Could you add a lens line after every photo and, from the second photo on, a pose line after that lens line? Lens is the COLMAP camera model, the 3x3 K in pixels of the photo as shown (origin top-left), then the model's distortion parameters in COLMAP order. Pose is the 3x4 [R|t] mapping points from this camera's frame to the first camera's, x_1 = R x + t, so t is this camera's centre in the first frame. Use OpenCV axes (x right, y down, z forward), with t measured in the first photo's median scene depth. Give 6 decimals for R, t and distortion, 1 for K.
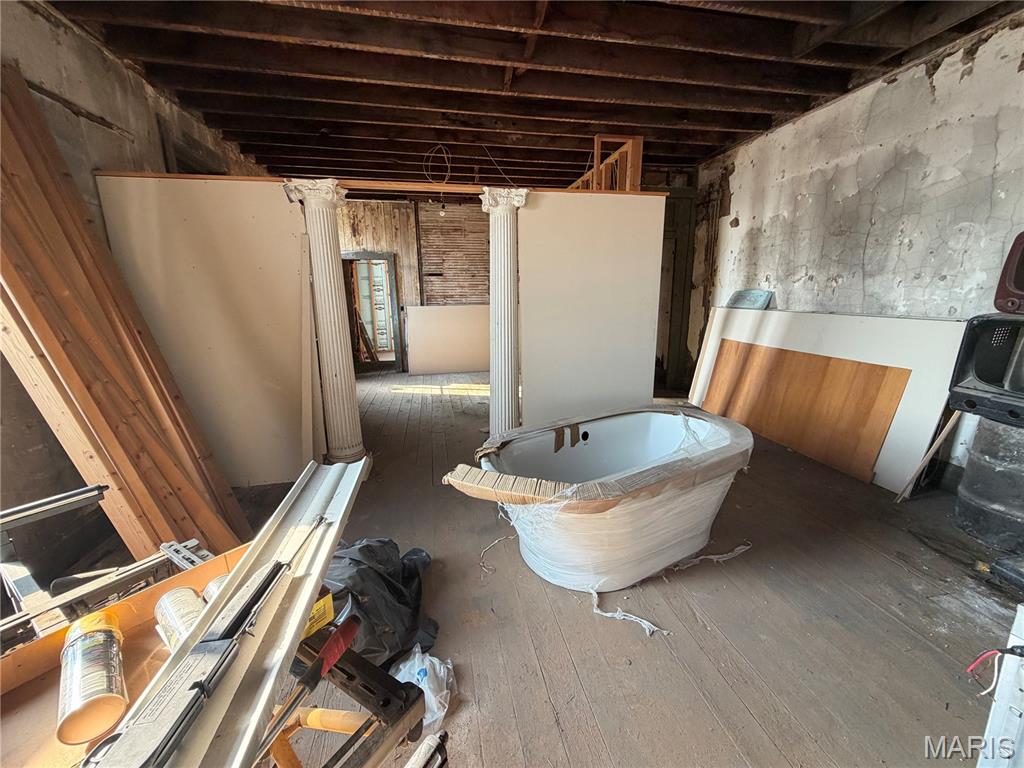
lens RADIAL K [[414.8, 0, 515.2], [0, 414.8, 387.6], [0, 0, 1]] dist [0.000638, 0.000053]
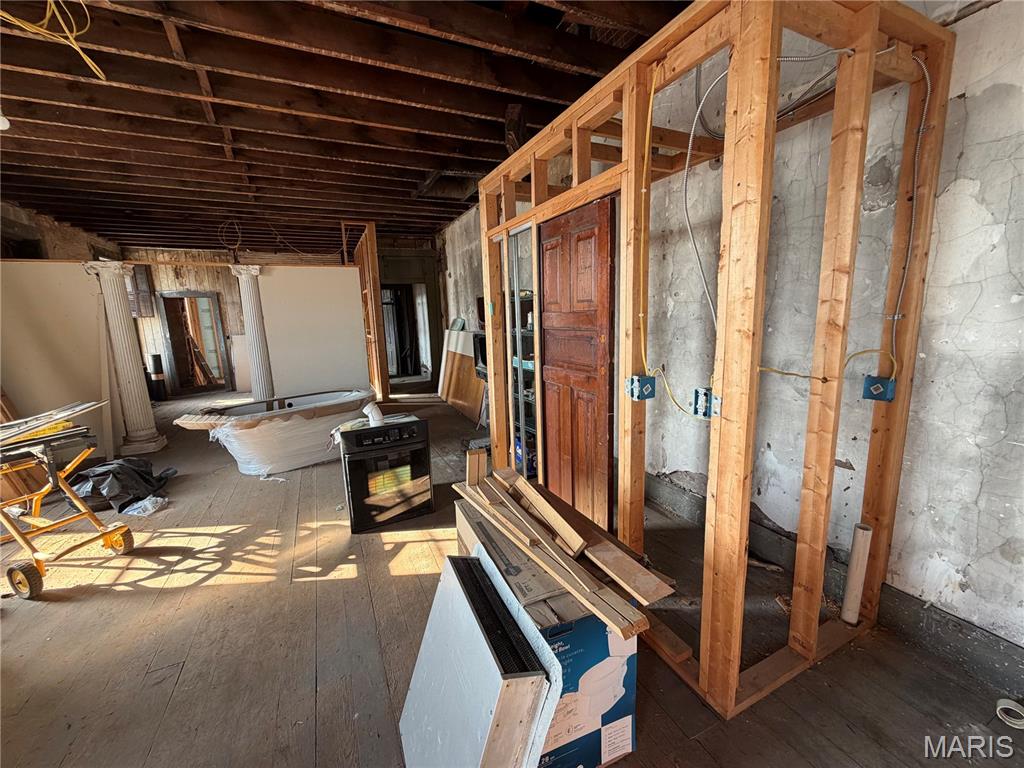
lens RADIAL K [[410.7, 0, 512.0], [0, 410.7, 384.0], [0, 0, 1]] dist [0.001152, 0.000155]
pose [[0.970917, -0.061269, 0.231445, 0.300558], [0.074980, 0.995885, -0.050906, 0.080774], [-0.227373, 0.066779, 0.971515, -0.407503]]
